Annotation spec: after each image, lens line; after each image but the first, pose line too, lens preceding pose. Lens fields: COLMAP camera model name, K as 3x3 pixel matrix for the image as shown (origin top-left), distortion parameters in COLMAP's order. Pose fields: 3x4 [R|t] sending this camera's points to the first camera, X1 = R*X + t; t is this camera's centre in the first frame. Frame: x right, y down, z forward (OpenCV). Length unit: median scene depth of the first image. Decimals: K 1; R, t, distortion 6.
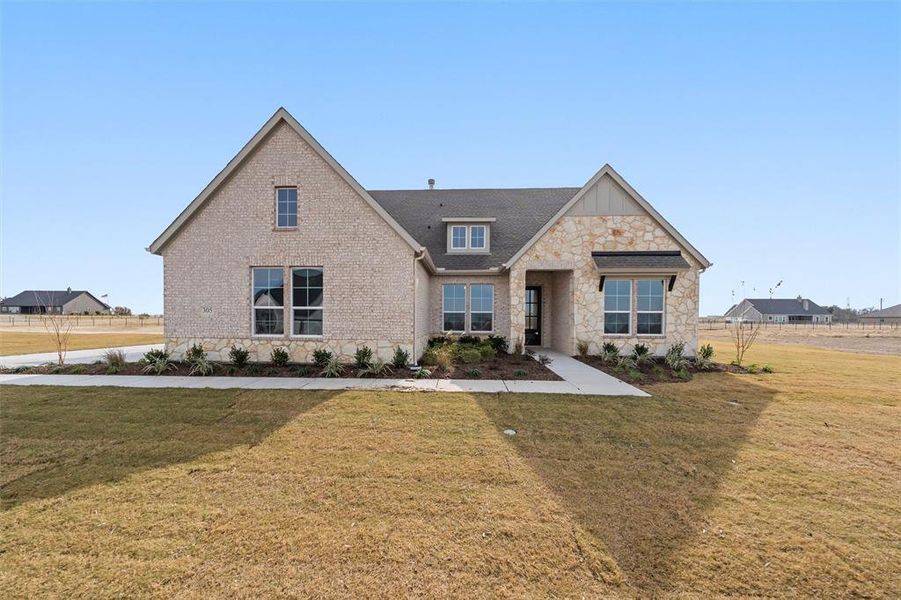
lens RADIAL K [[369.3, 0, 437.1], [0, 369.3, 325.1], [0, 0, 1]] dist [0.001957, -0.001106]
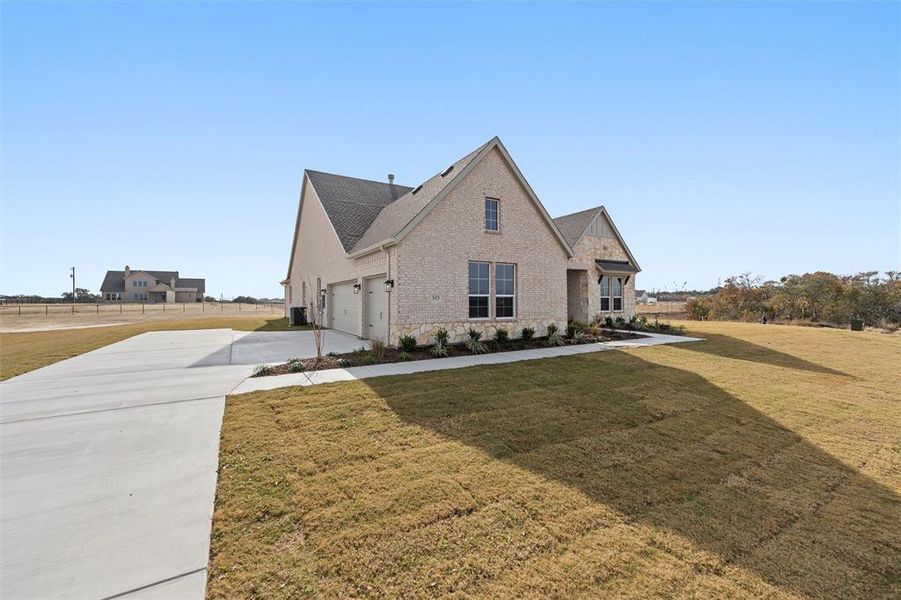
lens RADIAL K [[369.3, 0, 444.0], [0, 369.3, 299.6], [0, 0, 1]] dist [0.001957, -0.001106]
pose [[0.830849, -0.008862, 0.556427, -1.007338], [0.022894, 0.999571, -0.018266, -0.012319], [-0.556027, 0.027916, 0.830695, 0.054993]]
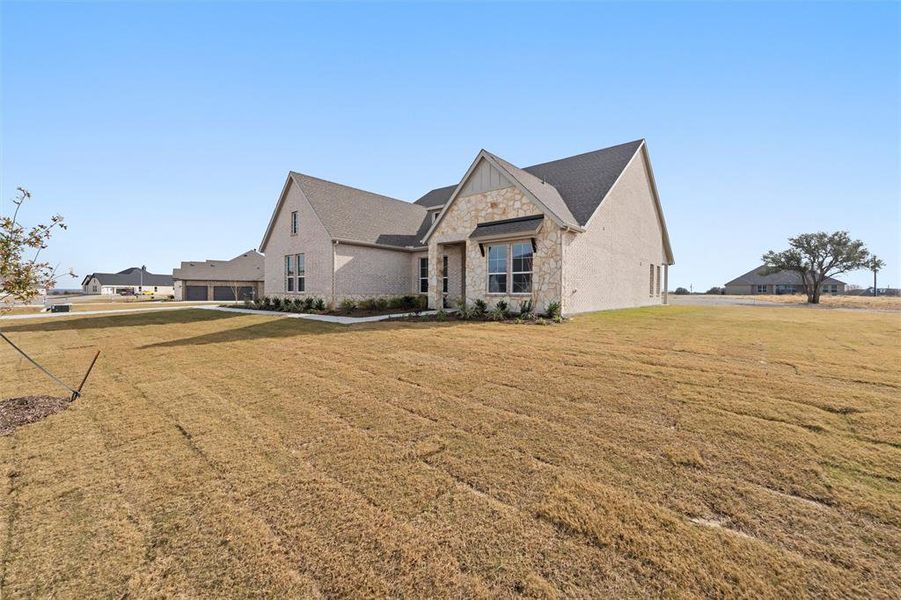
lens RADIAL K [[369.3, 0, 431.3], [0, 369.3, 293.5], [0, 0, 1]] dist [0.001957, -0.001106]
pose [[0.779788, 0.001548, -0.626041, 1.064816], [-0.016244, 0.999710, -0.017762, 0.050763], [0.625833, 0.024020, 0.779588, -0.019814]]
